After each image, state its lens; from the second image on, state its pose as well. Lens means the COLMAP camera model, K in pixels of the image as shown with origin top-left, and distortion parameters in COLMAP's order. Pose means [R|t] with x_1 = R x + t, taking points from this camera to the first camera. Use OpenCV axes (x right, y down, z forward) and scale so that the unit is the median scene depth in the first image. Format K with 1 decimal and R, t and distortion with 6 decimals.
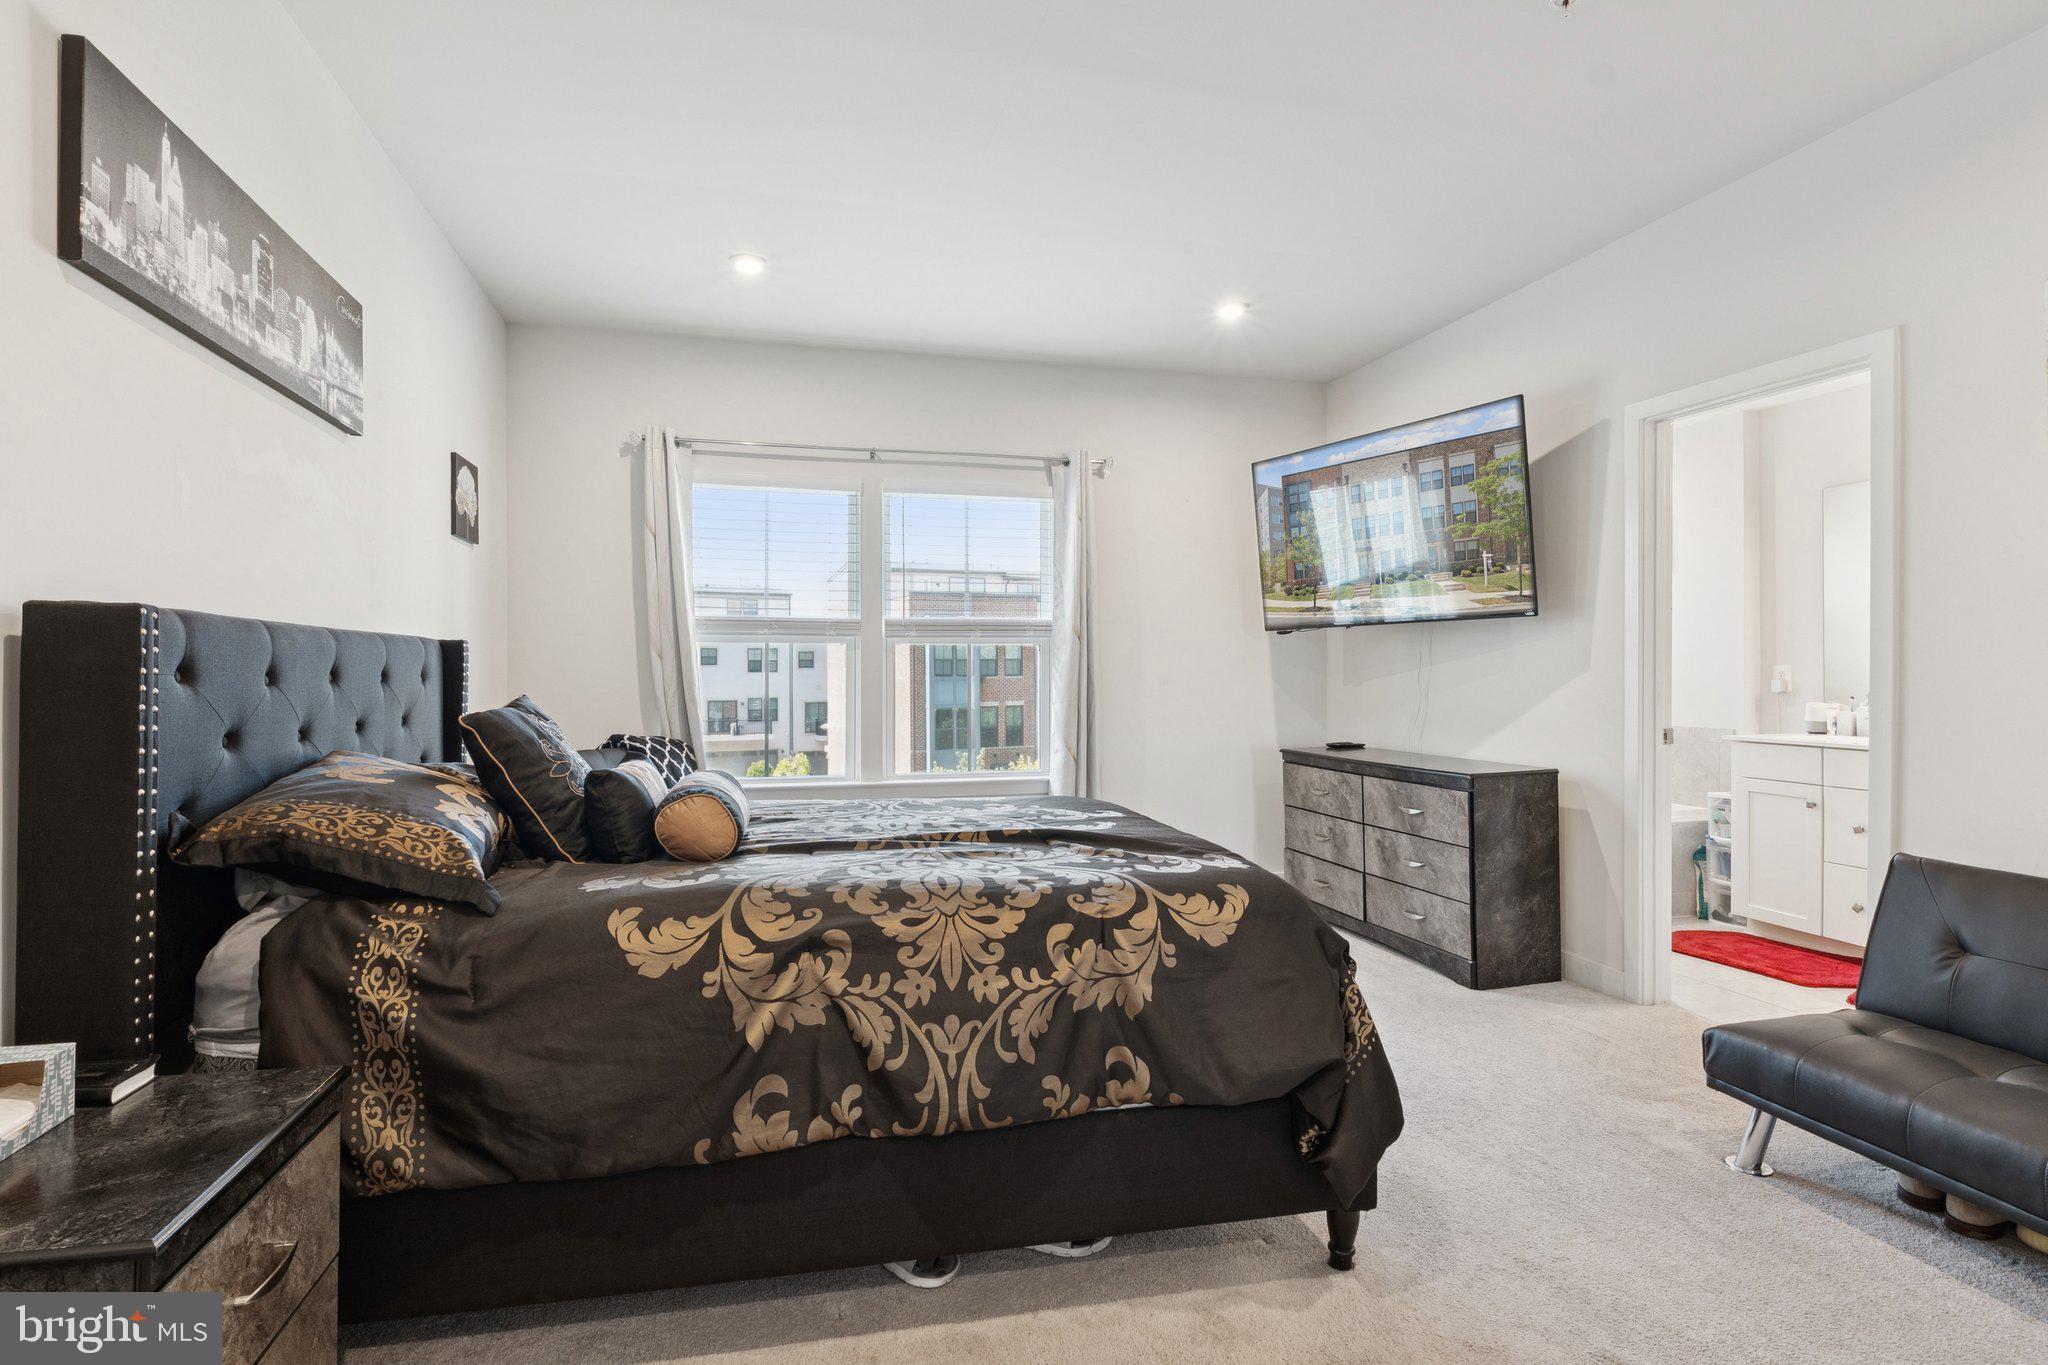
lens RADIAL K [[1053.1, 0, 1026.0], [0, 1053.1, 675.1], [0, 0, 1]] dist [-0.003416, 0.001543]
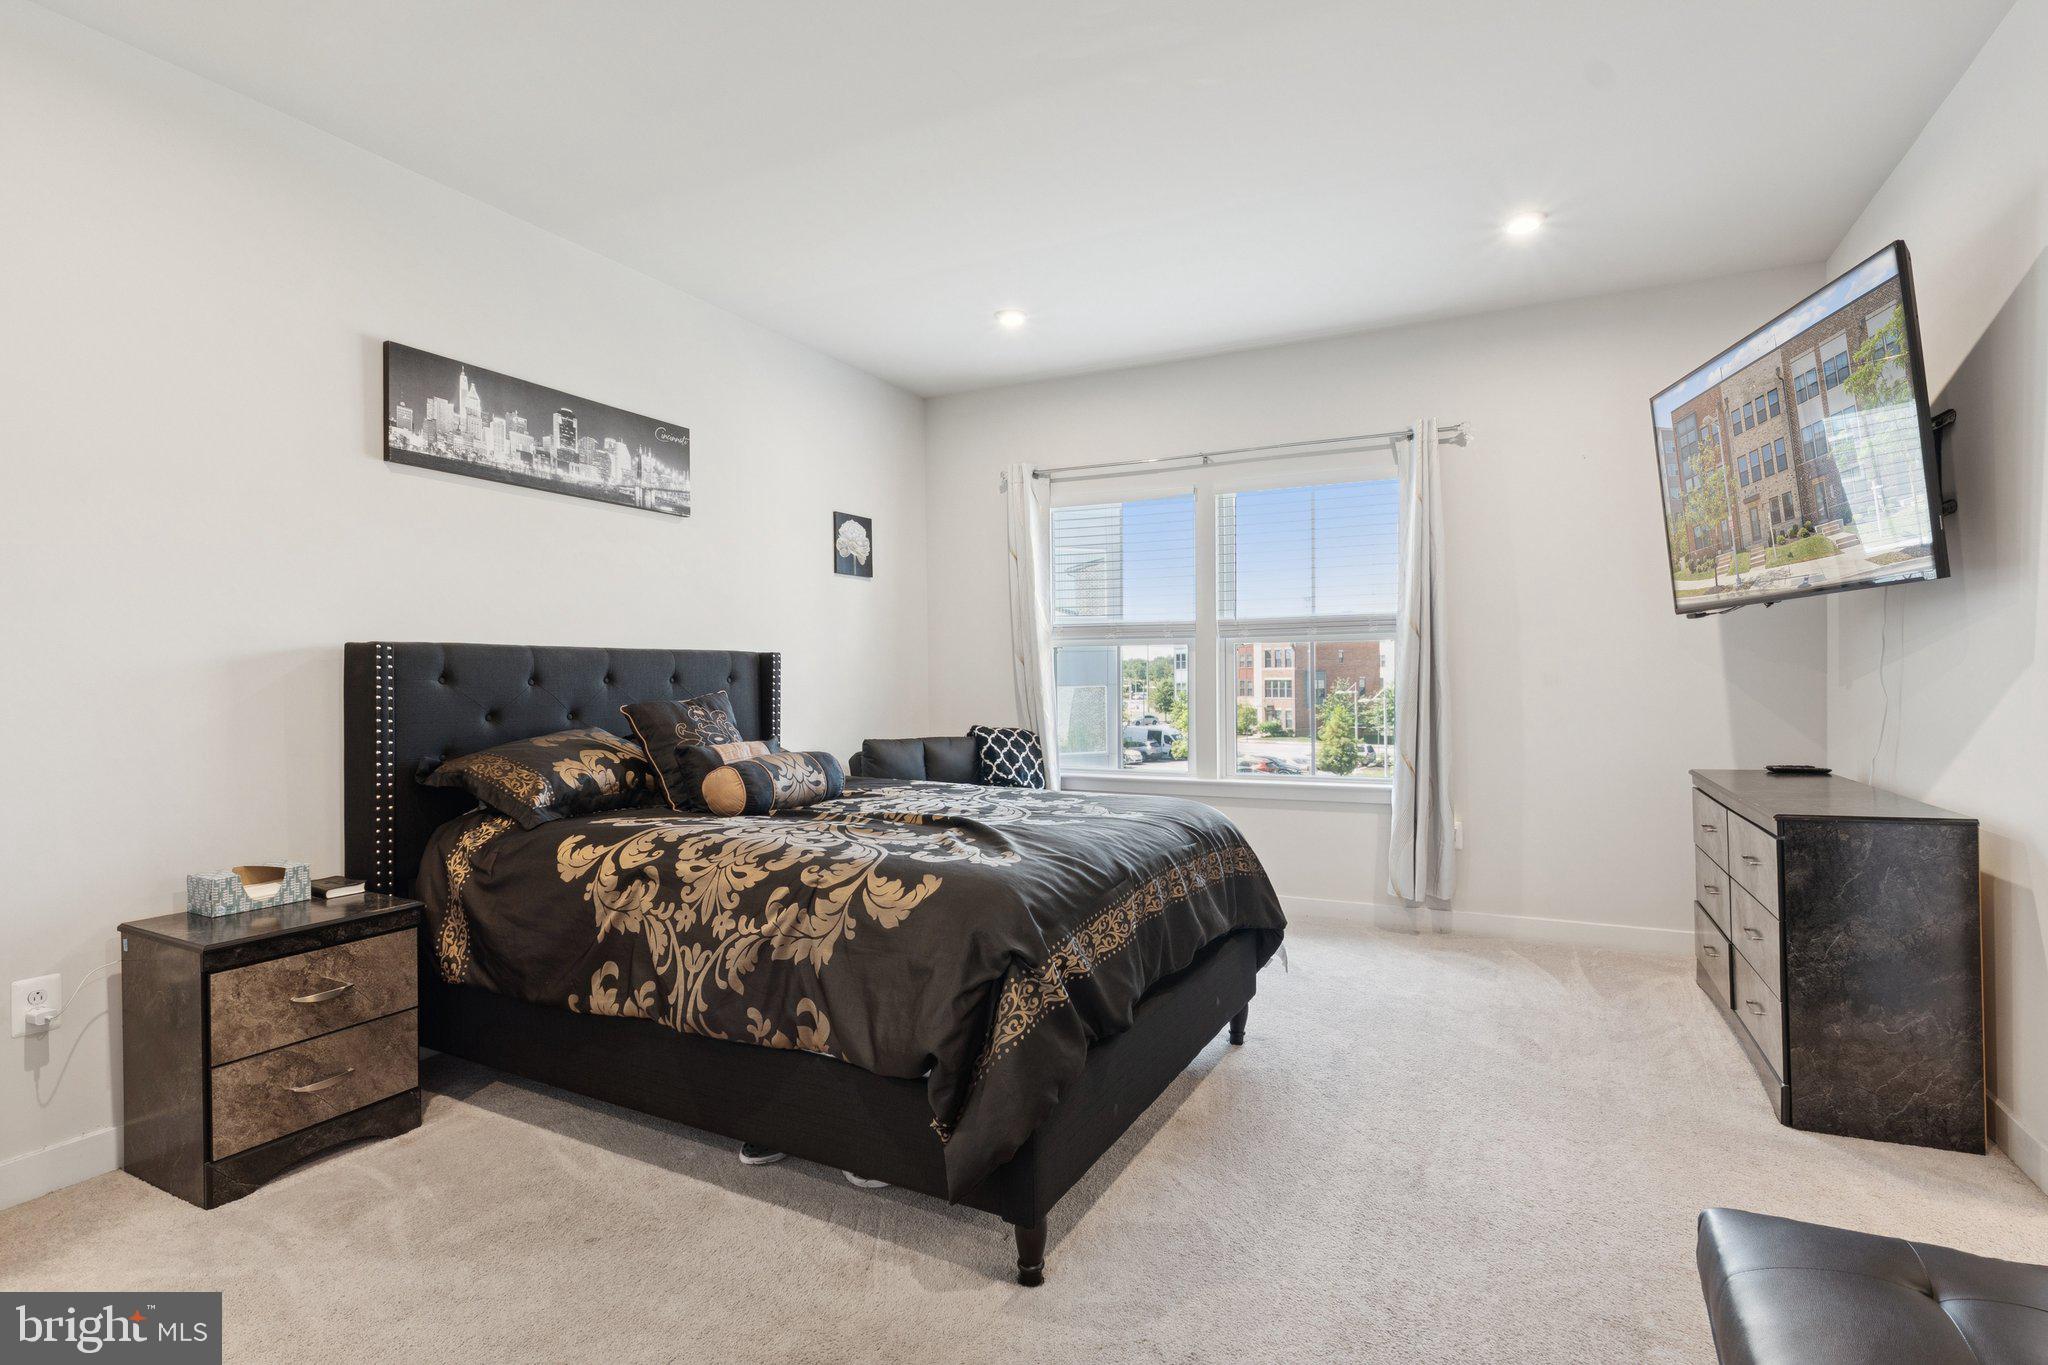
lens RADIAL K [[1053.1, 0, 1011.1], [0, 1053.1, 687.5], [0, 0, 1]] dist [-0.003416, 0.001543]
pose [[0.741247, 0.002684, -0.671226, 0.995050], [0.005765, 0.999930, 0.010366, 0.000392], [0.671207, -0.011553, 0.741180, 0.286468]]
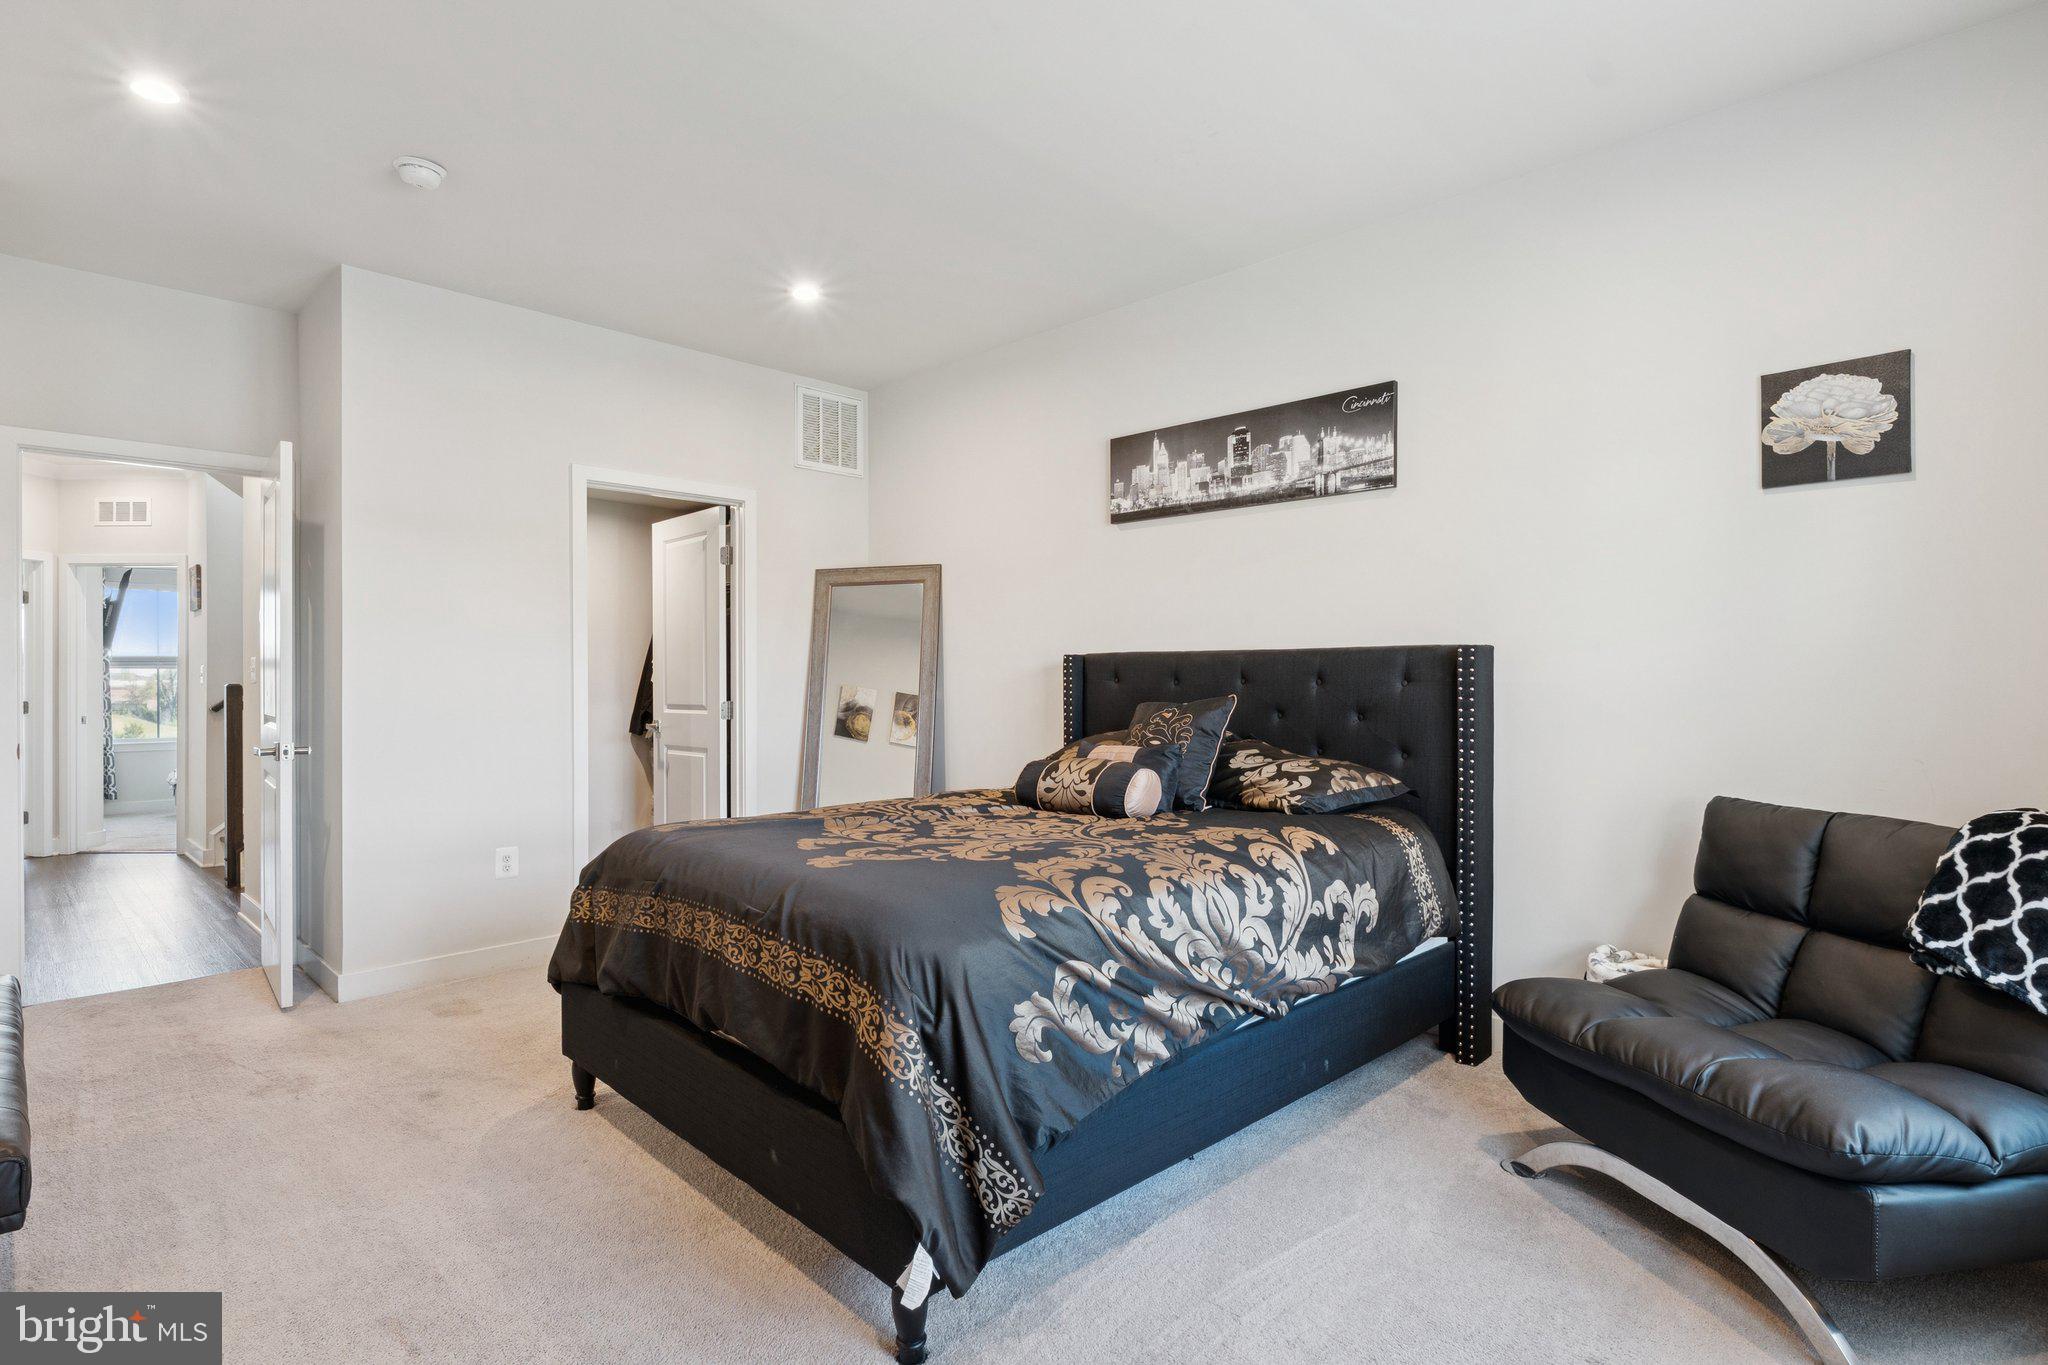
lens RADIAL K [[998.5, 0, 1024.6], [0, 998.5, 676.6], [0, 0, 1]] dist [0.014463, 0.000391]
pose [[-0.855661, -0.002822, -0.517529, 0.488947], [-0.000450, 0.999989, -0.004708, 0.001765], [0.517536, -0.003796, -0.855653, 2.527826]]
